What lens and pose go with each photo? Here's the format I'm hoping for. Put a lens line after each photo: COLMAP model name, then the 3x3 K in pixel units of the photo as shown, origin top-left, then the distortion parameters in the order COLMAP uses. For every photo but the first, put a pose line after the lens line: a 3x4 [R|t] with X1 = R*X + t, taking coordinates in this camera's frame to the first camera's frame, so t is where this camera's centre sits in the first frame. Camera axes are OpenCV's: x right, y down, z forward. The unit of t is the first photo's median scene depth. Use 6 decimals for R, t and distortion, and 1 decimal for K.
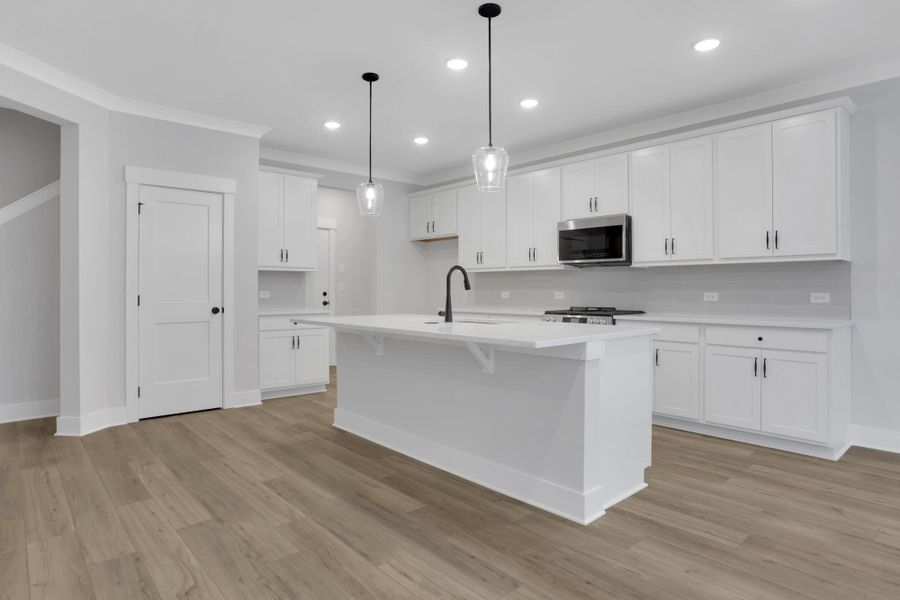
lens RADIAL K [[509.4, 0, 450.0], [0, 509.4, 300.0], [0, 0, 1]] dist [-0.072202, 0.057730]
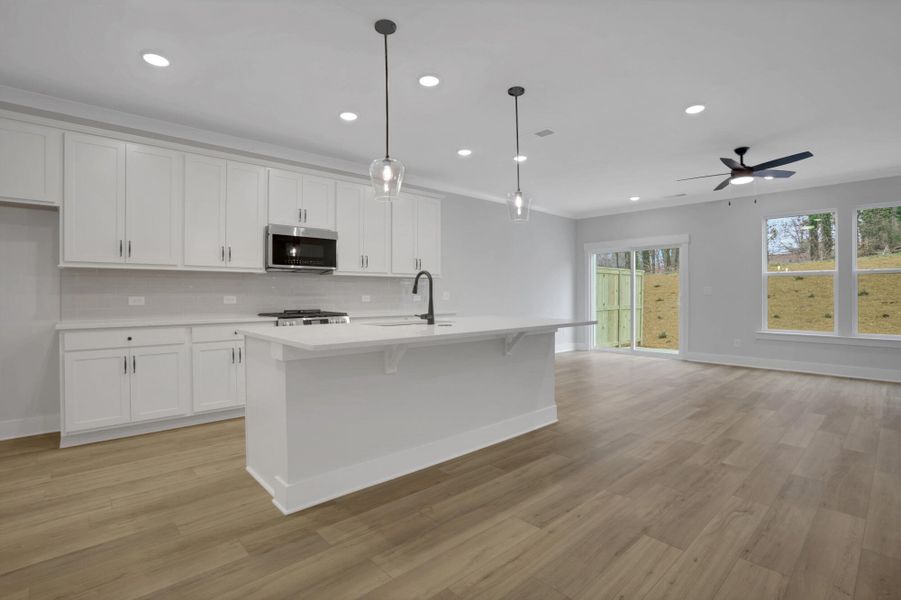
lens RADIAL K [[428.4, 0, 446.9], [0, 428.4, 291.1], [0, 0, 1]] dist [-0.073993, 0.034806]
pose [[-0.000304, 0.006264, 0.999980, -0.877761], [0.020844, 0.999763, -0.006256, -0.018633], [-0.999783, 0.020841, -0.000435, 0.949287]]
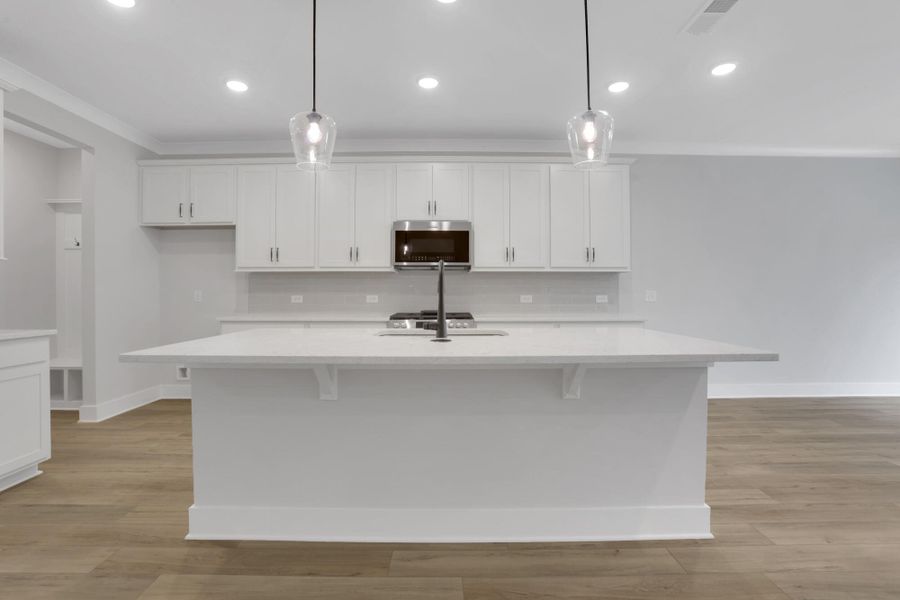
lens RADIAL K [[423.6, 0, 448.2], [0, 423.6, 295.3], [0, 0, 1]] dist [-0.070584, 0.028475]
pose [[0.666539, -0.004673, 0.745456, -0.441803], [0.014897, 0.999864, -0.007052, -0.012868], [-0.745321, 0.015805, 0.666518, 0.576693]]
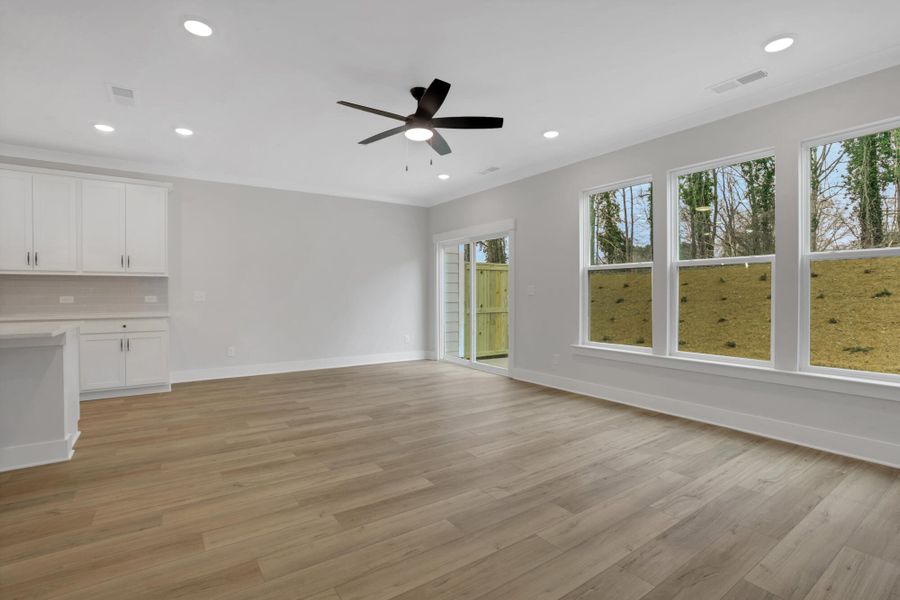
lens RADIAL K [[423.6, 0, 448.2], [0, 423.6, 295.3], [0, 0, 1]] dist [-0.070584, 0.028475]
pose [[0.128869, -0.004323, 0.991652, -0.495935], [0.020260, 0.999793, 0.001726, 0.001090], [-0.991455, 0.019869, 0.128930, -0.151337]]
